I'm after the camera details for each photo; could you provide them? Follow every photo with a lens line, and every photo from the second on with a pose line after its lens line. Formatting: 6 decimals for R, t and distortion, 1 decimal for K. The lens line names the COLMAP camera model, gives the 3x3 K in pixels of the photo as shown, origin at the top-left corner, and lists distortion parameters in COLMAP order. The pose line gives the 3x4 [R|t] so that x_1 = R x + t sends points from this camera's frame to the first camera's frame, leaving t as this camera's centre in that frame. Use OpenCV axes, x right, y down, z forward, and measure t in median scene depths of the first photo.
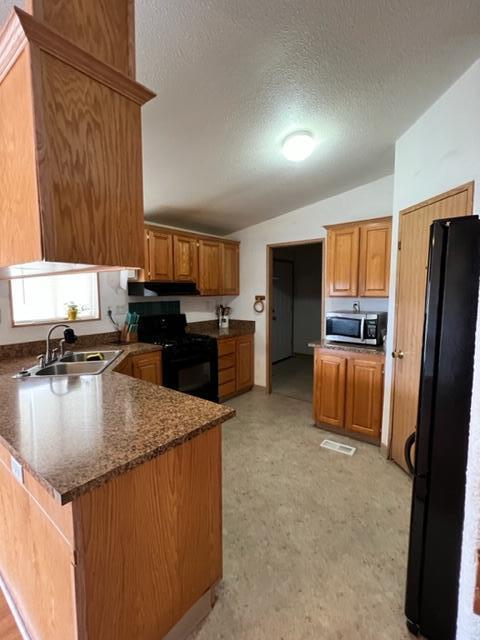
lens RADIAL K [[296.9, 0, 240.0], [0, 296.9, 320.0], [0, 0, 1]] dist [0.001690, 0.000318]
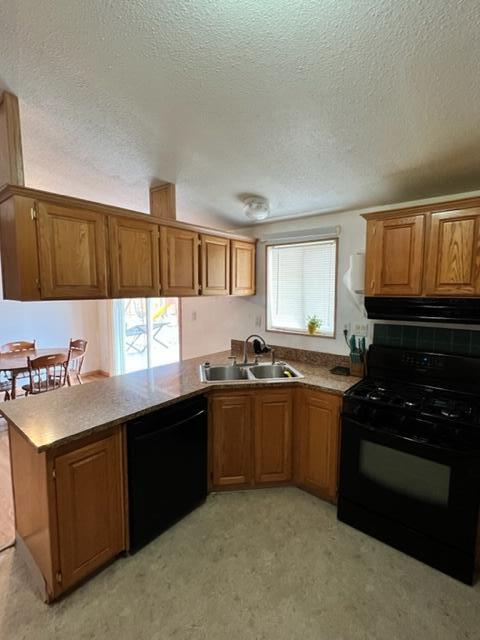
lens RADIAL K [[296.9, 0, 240.0], [0, 296.9, 320.0], [0, 0, 1]] dist [0.001690, 0.000318]
pose [[-0.008122, 0.106862, -0.994241, 0.408085], [-0.105664, 0.988615, 0.107121, -0.123589], [0.994369, 0.105925, 0.003262, 0.747065]]
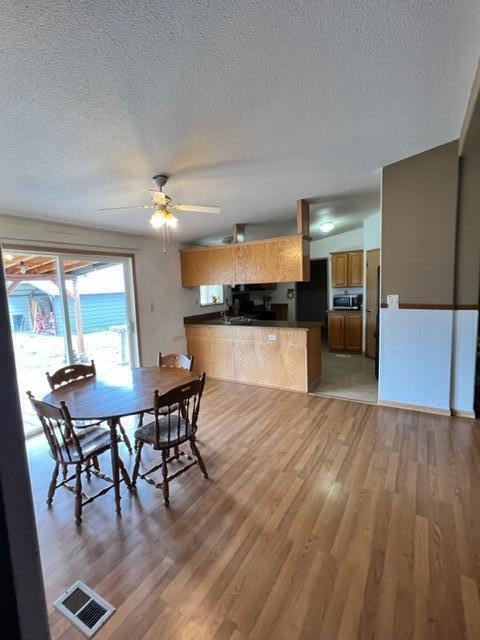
lens RADIAL K [[296.9, 0, 240.0], [0, 296.9, 320.0], [0, 0, 1]] dist [0.001690, 0.000318]
pose [[0.992510, -0.050076, 0.111426, -0.614852], [0.048607, 0.998692, 0.015870, 0.084643], [-0.112075, -0.010335, 0.993646, -1.017771]]
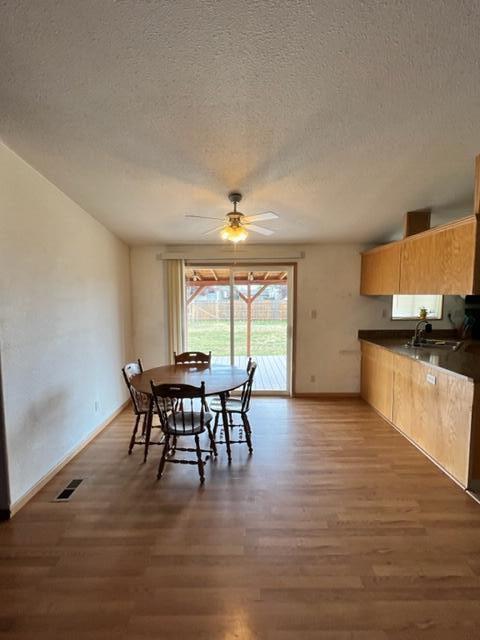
lens RADIAL K [[296.9, 0, 240.0], [0, 296.9, 320.0], [0, 0, 1]] dist [0.001690, 0.000318]
pose [[0.616192, 0.070264, -0.784455, 0.052459], [-0.075620, 0.996689, 0.029874, 0.031213], [0.783957, 0.040913, 0.619465, -0.668198]]
